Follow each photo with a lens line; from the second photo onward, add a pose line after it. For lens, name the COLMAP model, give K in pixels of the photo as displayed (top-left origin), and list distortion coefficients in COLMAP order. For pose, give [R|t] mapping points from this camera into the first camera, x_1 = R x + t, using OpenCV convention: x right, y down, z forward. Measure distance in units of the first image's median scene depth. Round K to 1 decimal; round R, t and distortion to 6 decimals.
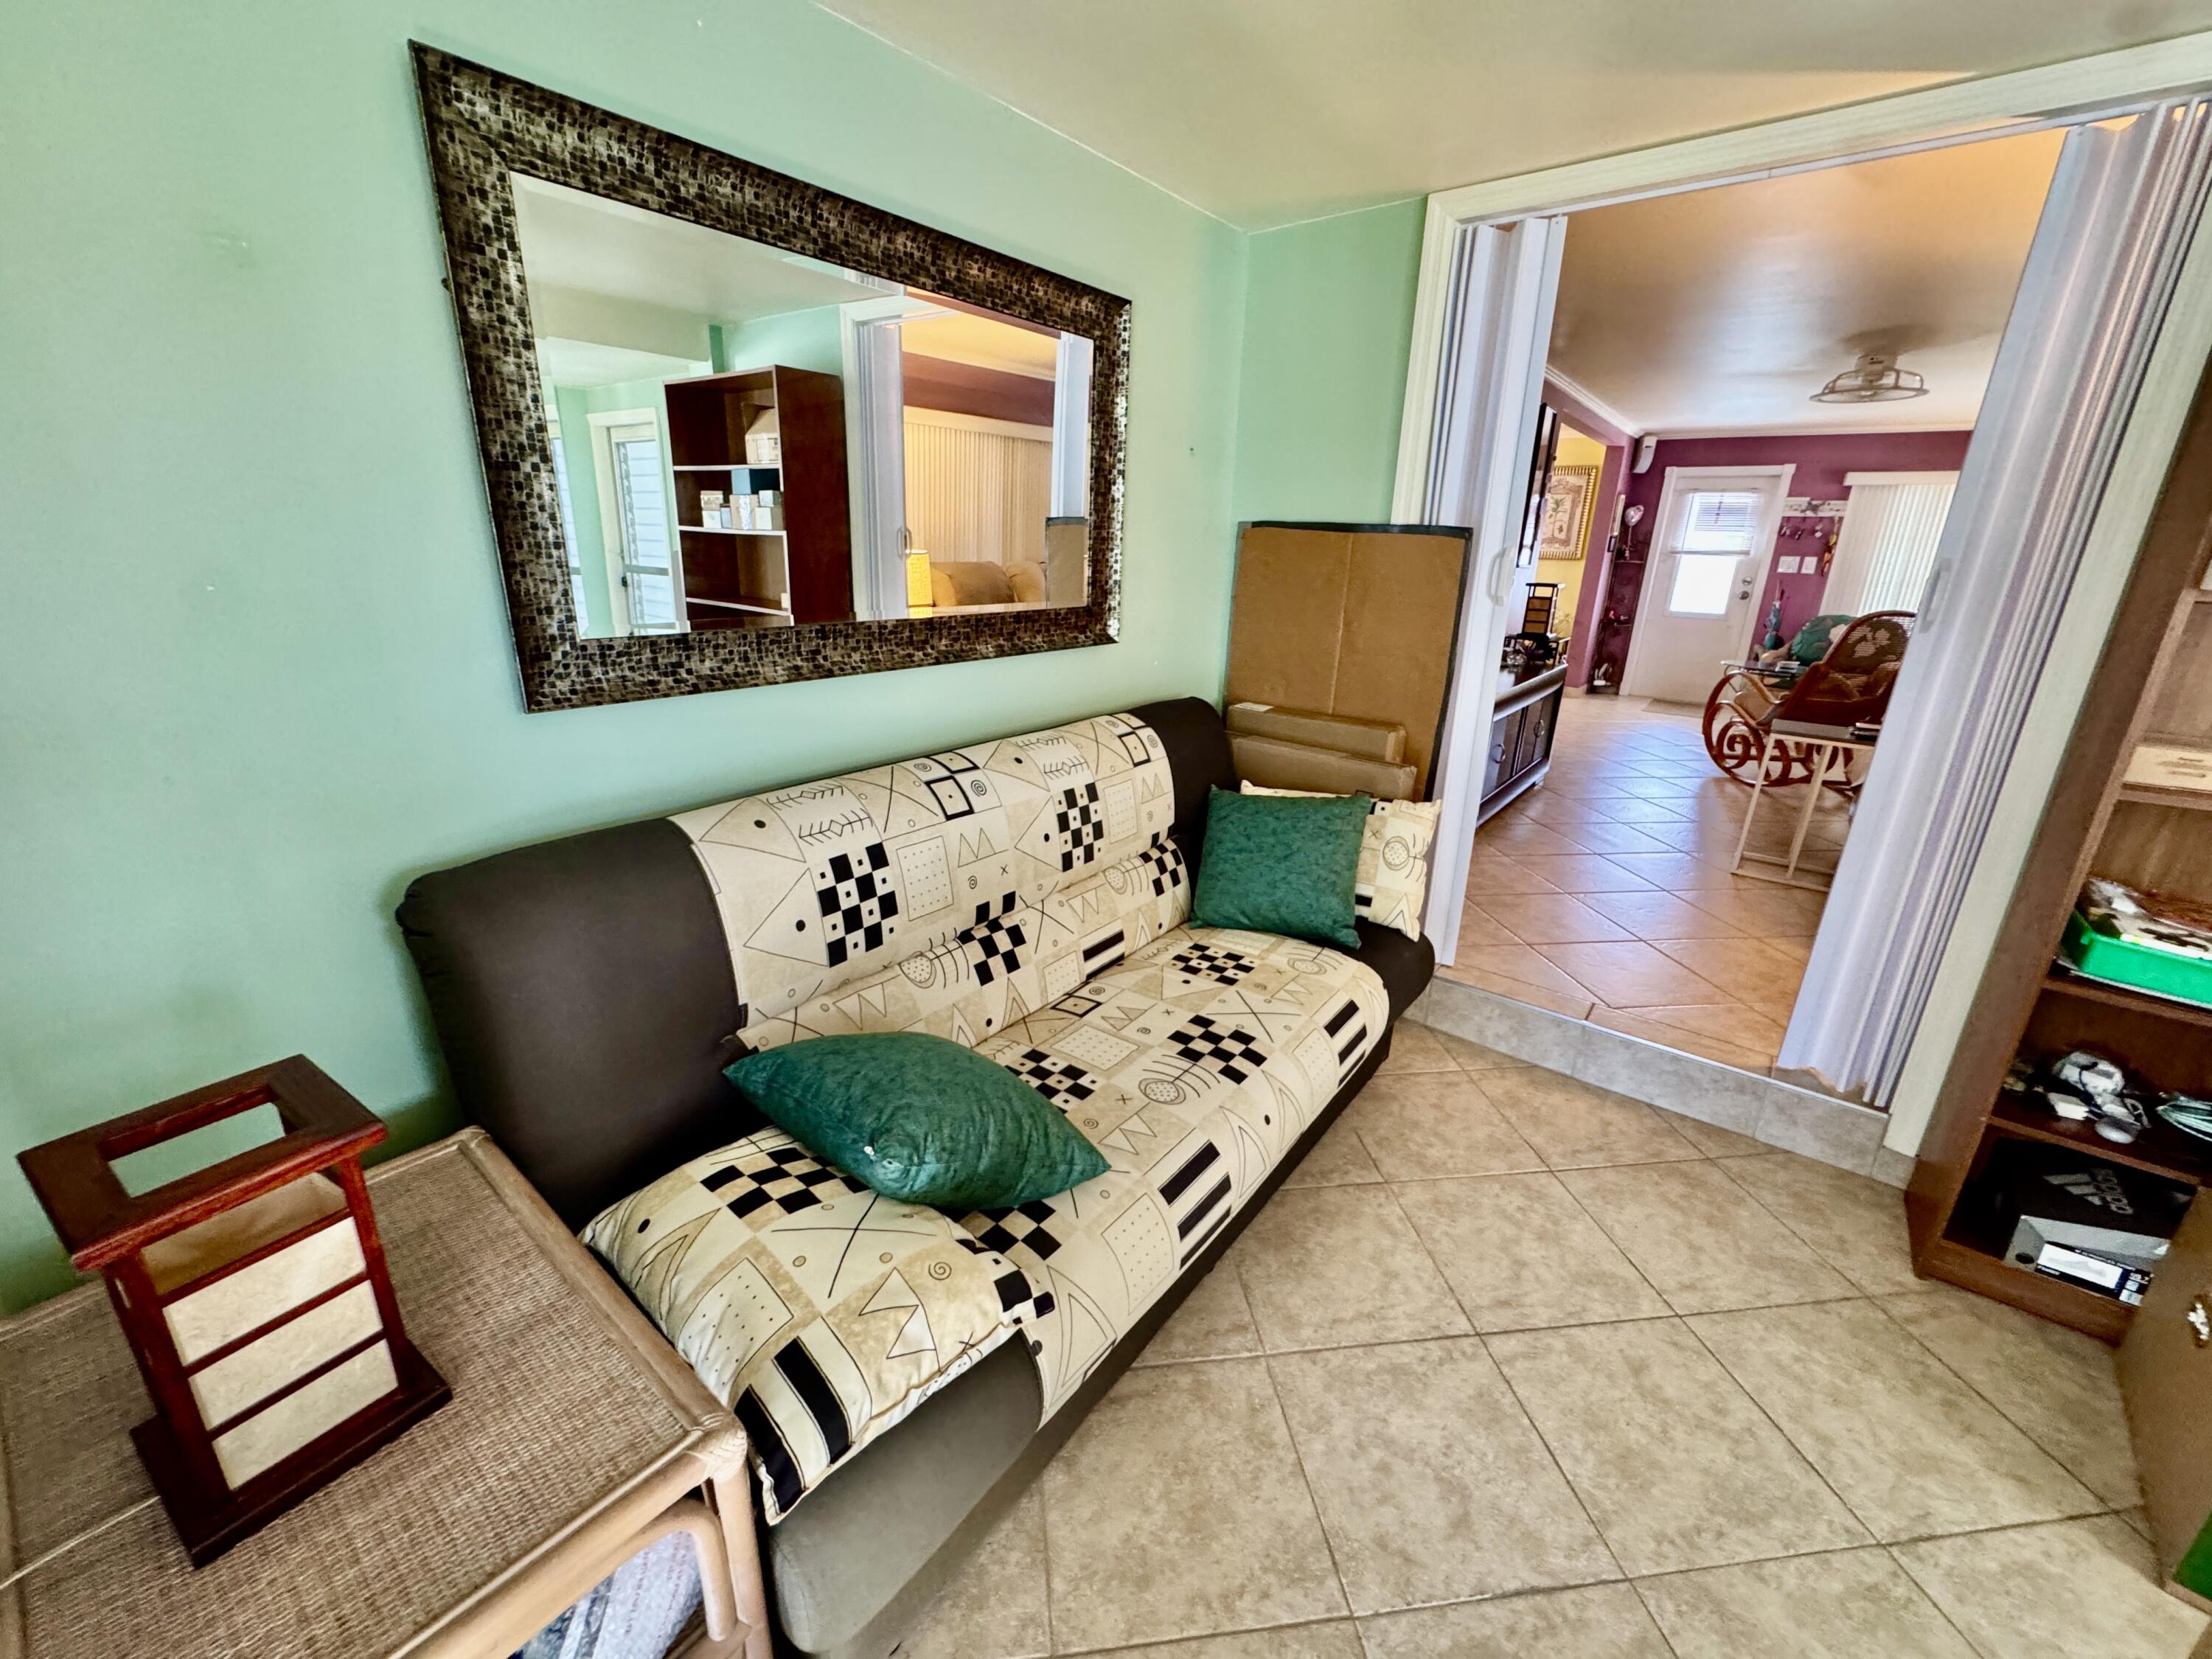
lens RADIAL K [[888.9, 0, 1102.0], [0, 888.9, 827.8], [0, 0, 1]] dist [-0.001312, -0.000289]
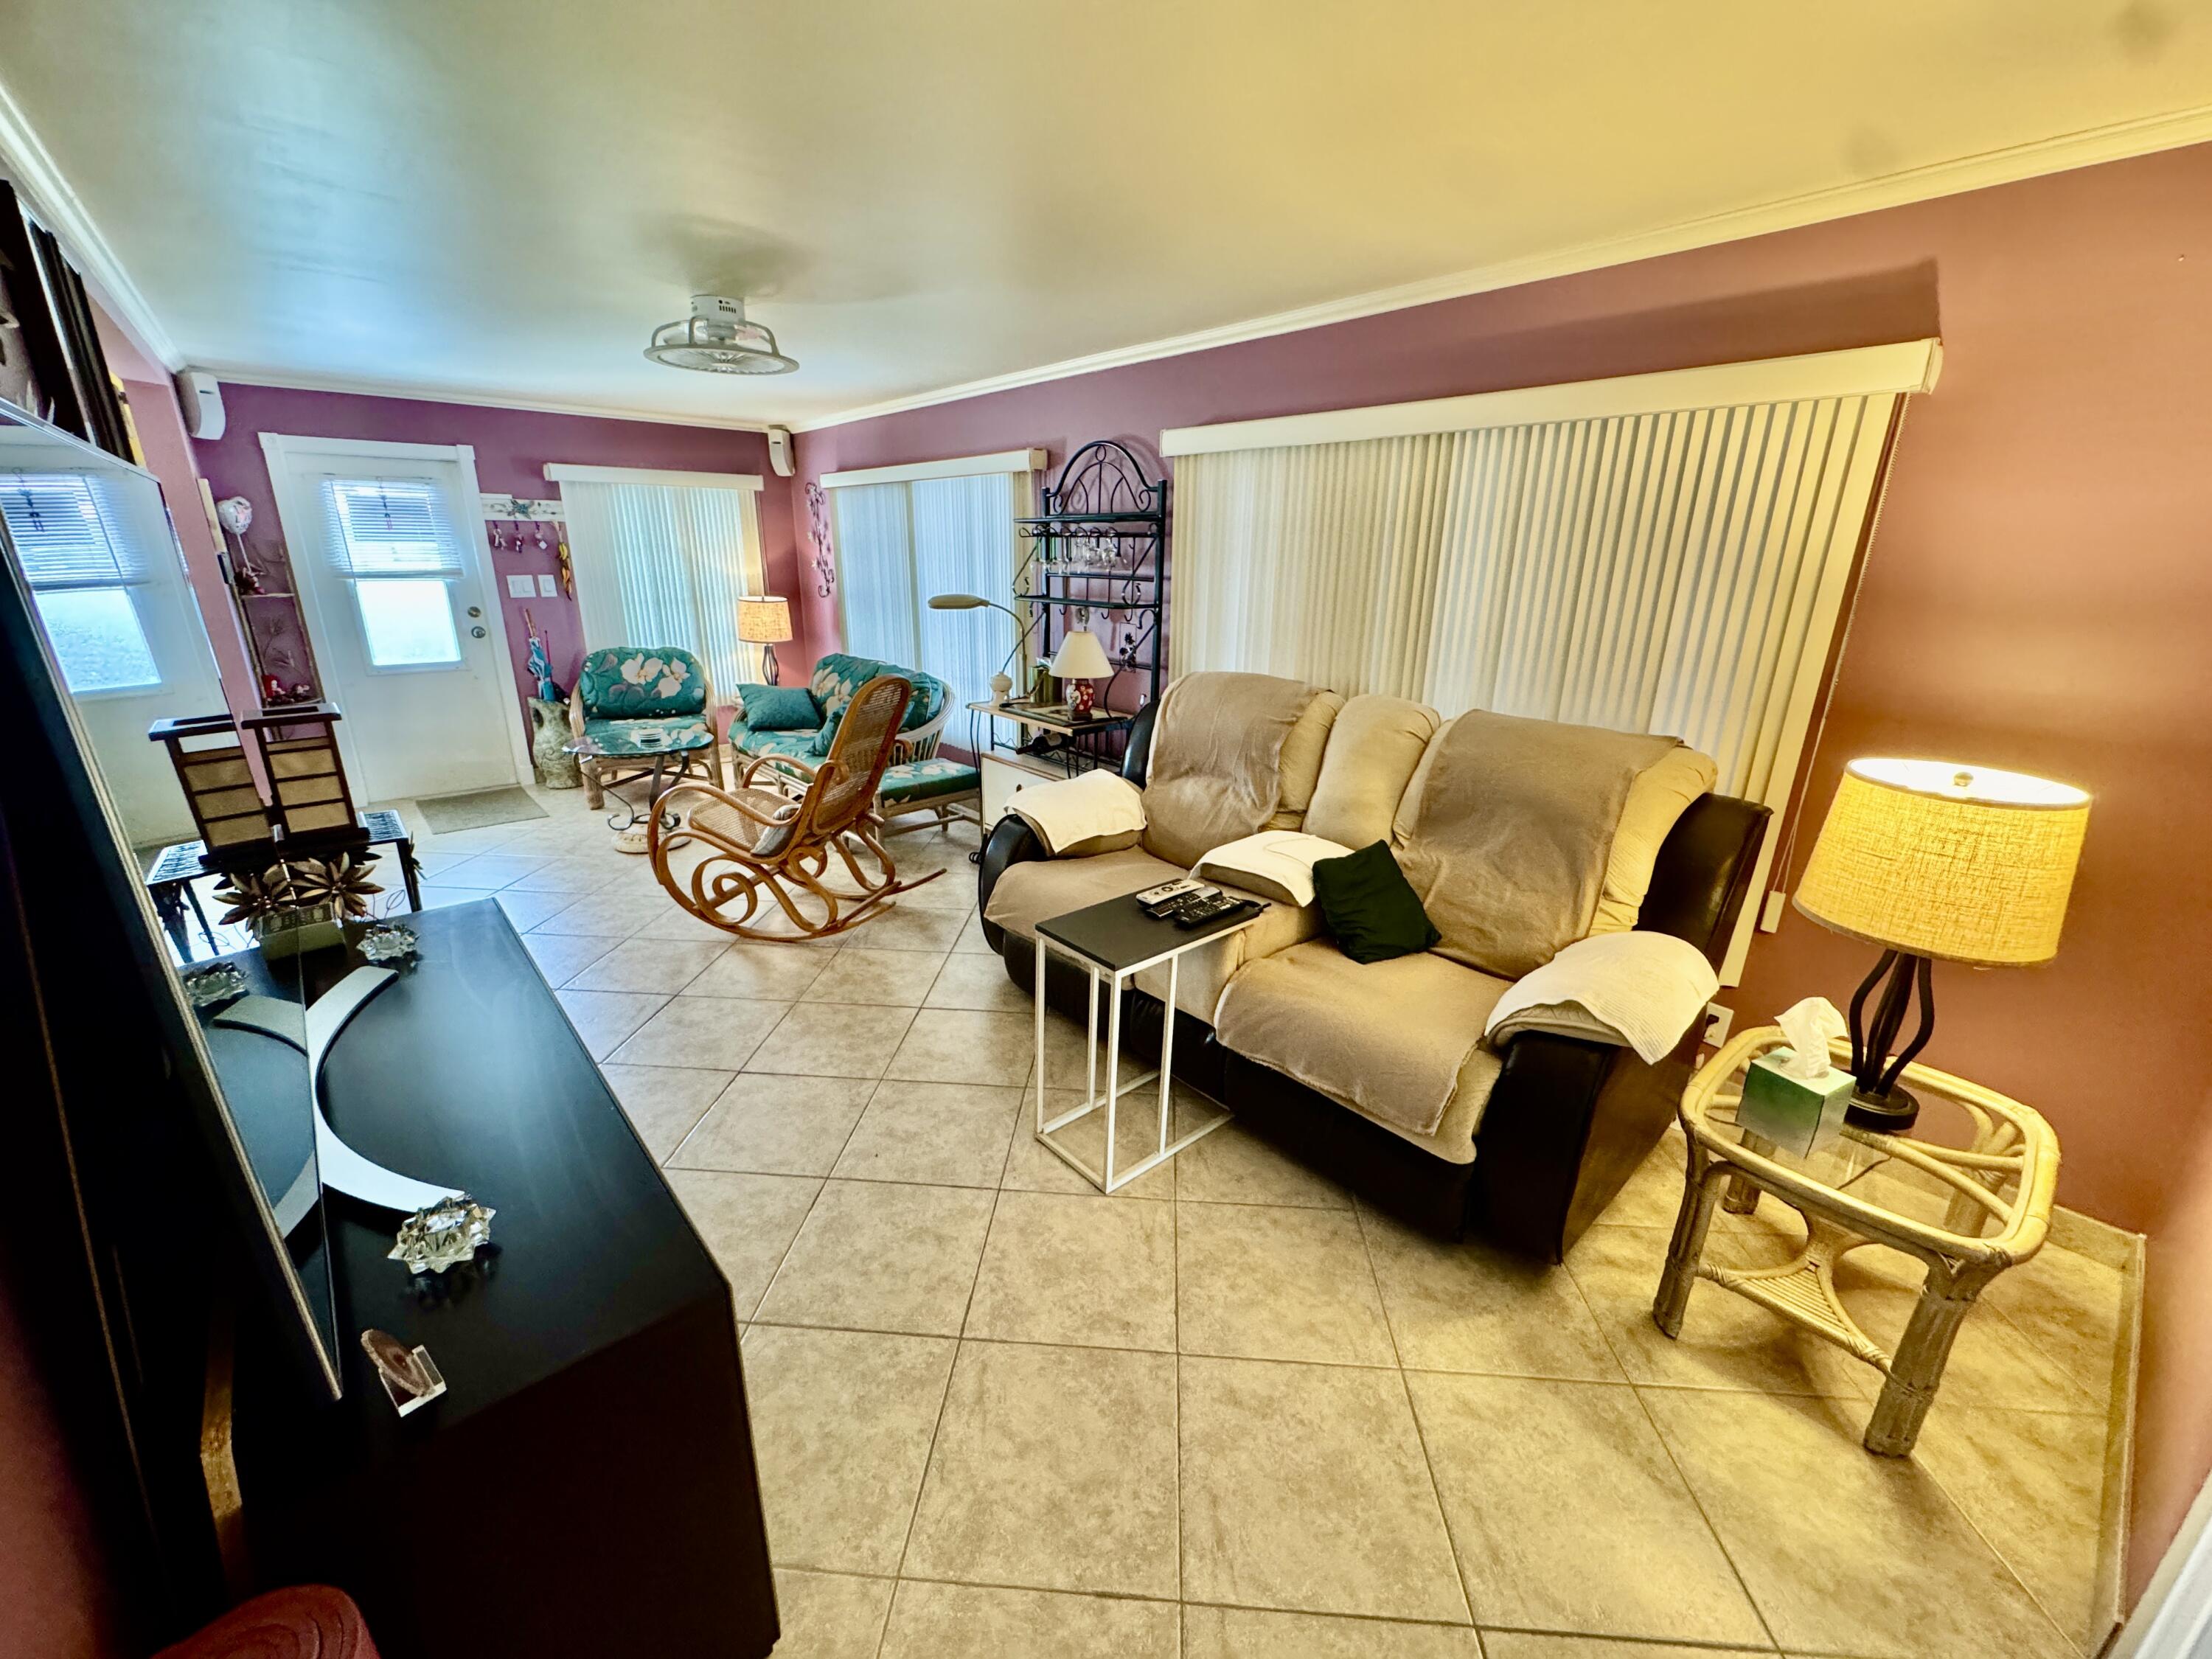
lens RADIAL K [[888.9, 0, 1102.0], [0, 888.9, 827.8], [0, 0, 1]] dist [-0.001312, -0.000289]
pose [[0.194426, -0.321141, 0.926859, 0.125881], [0.295562, 0.920156, 0.256819, -0.160453], [-0.935330, 0.224012, 0.273820, 0.398574]]
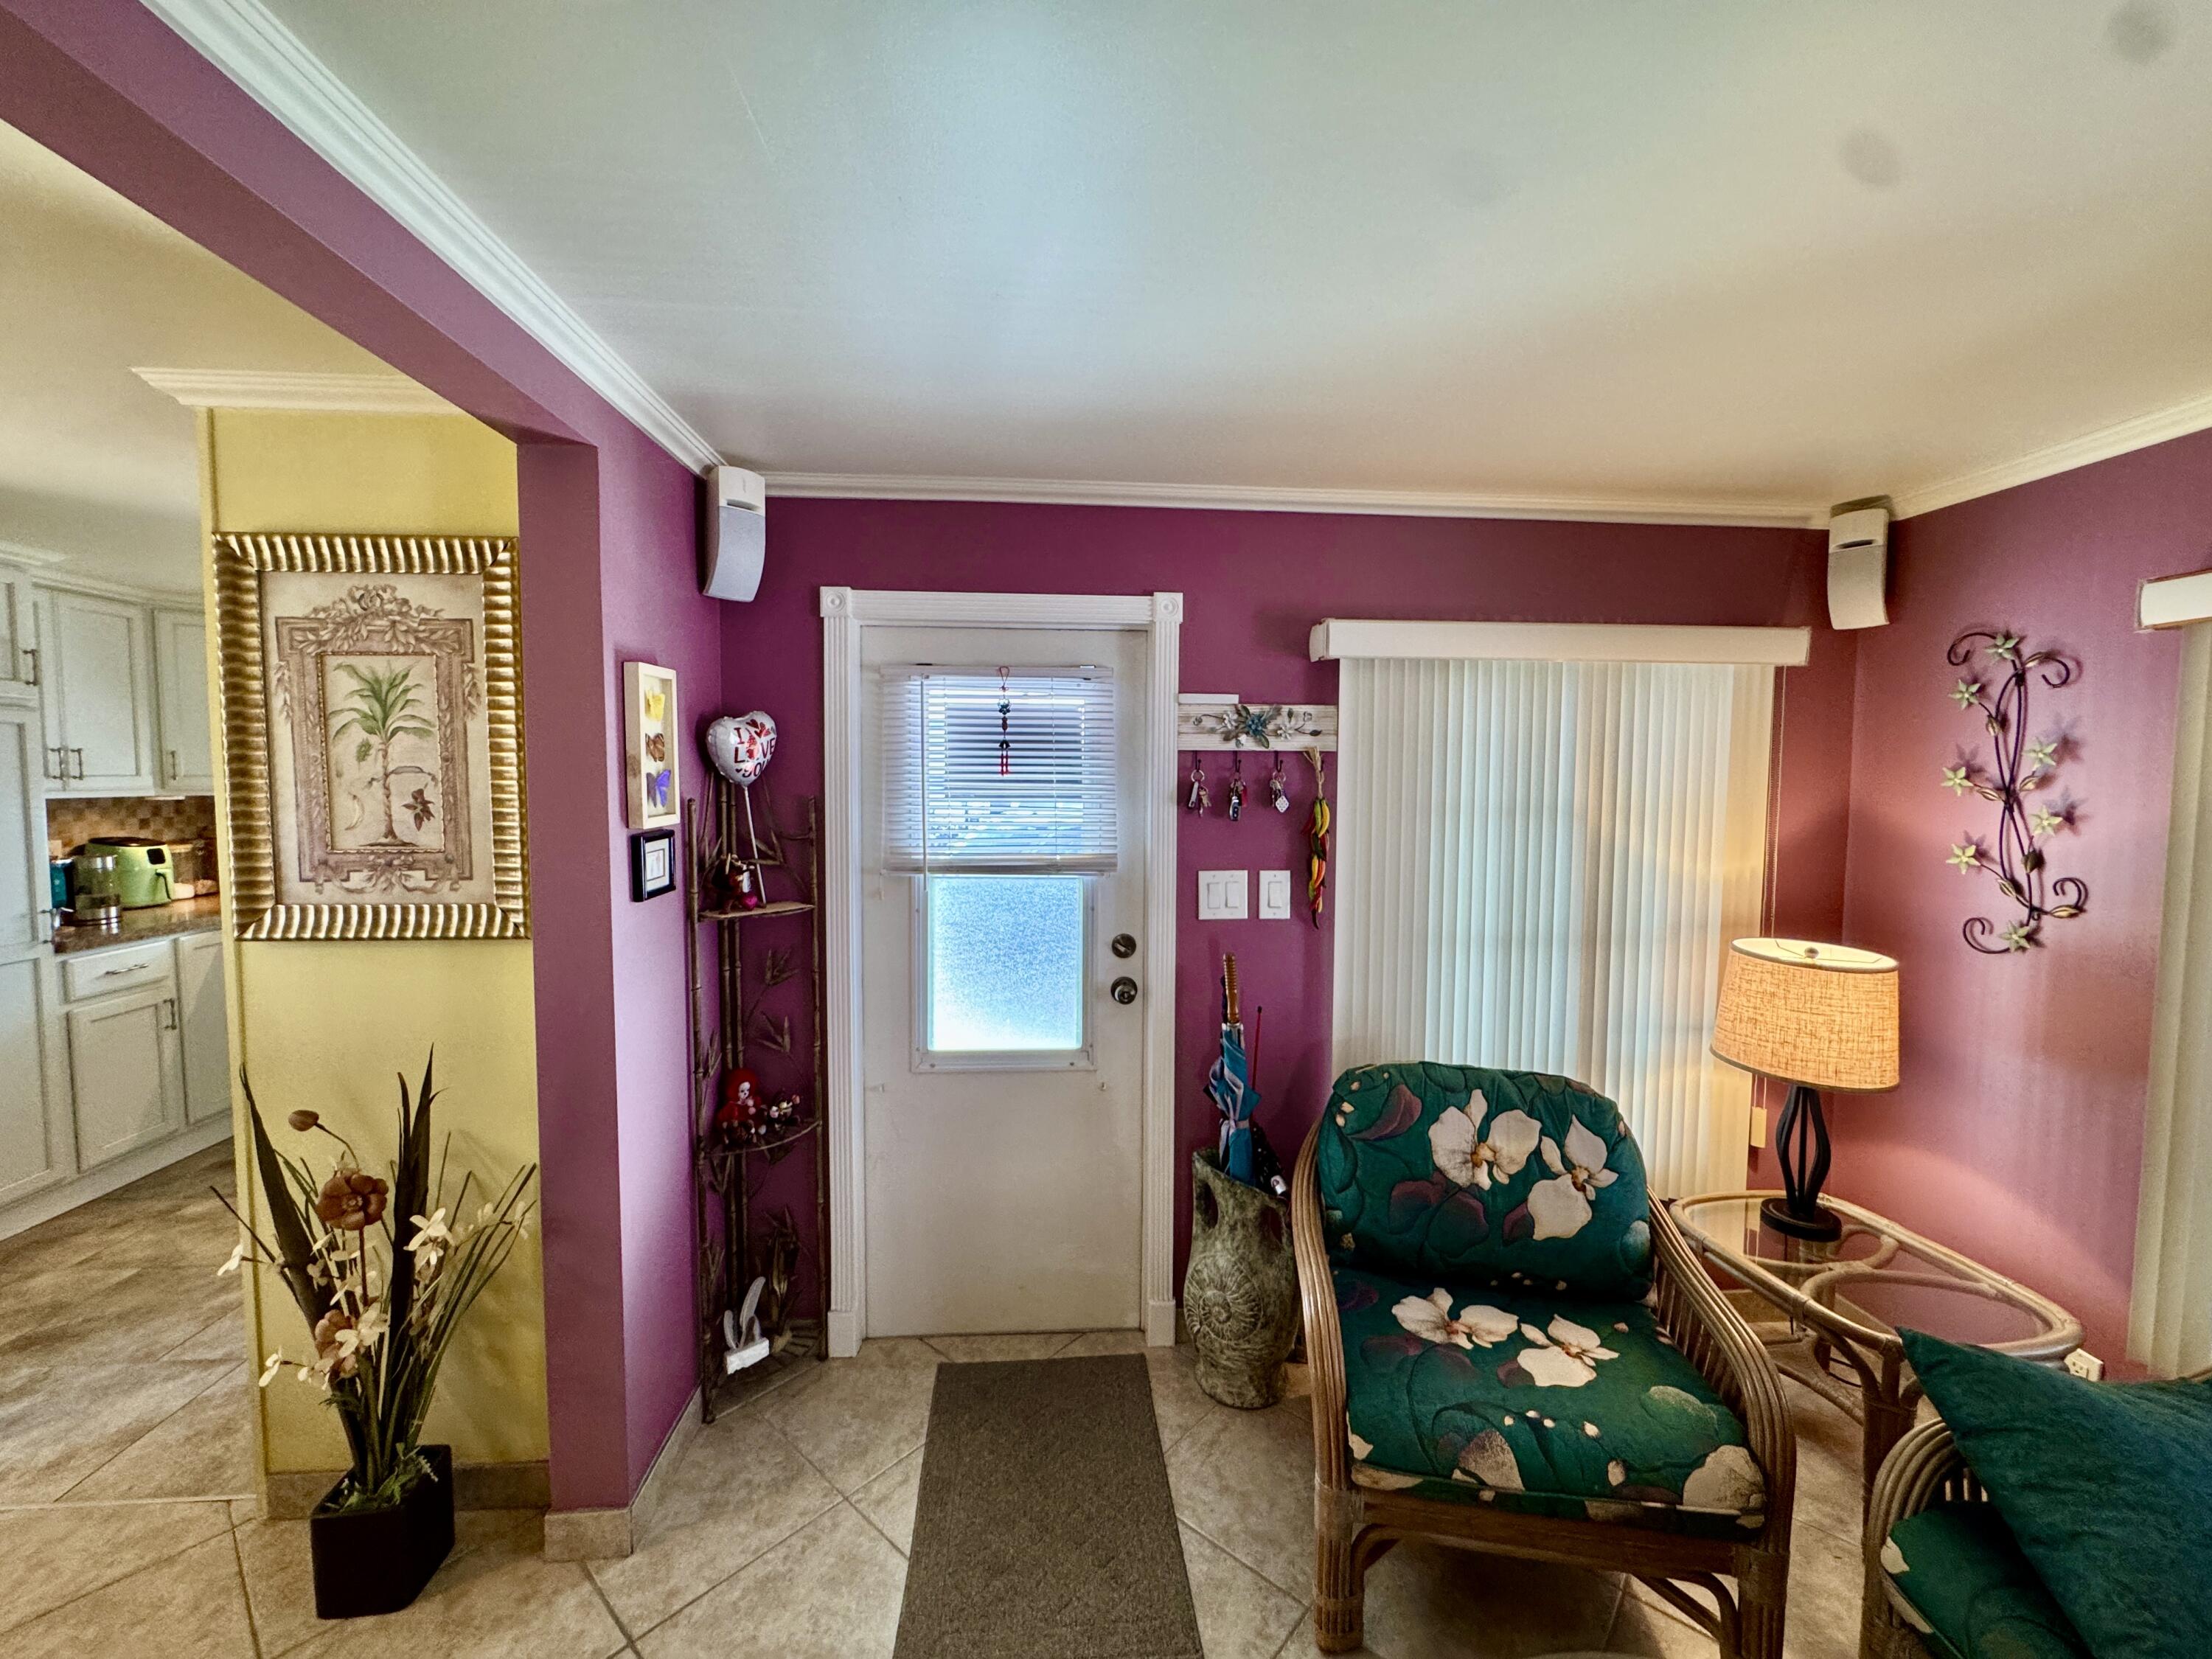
lens RADIAL K [[888.9, 0, 1102.0], [0, 888.9, 827.8], [0, 0, 1]] dist [-0.001312, -0.000289]
pose [[0.743087, -0.061180, 0.666392, 0.531856], [0.219604, 0.962960, -0.156470, -0.279592], [-0.632136, 0.262613, 0.728998, 0.790727]]
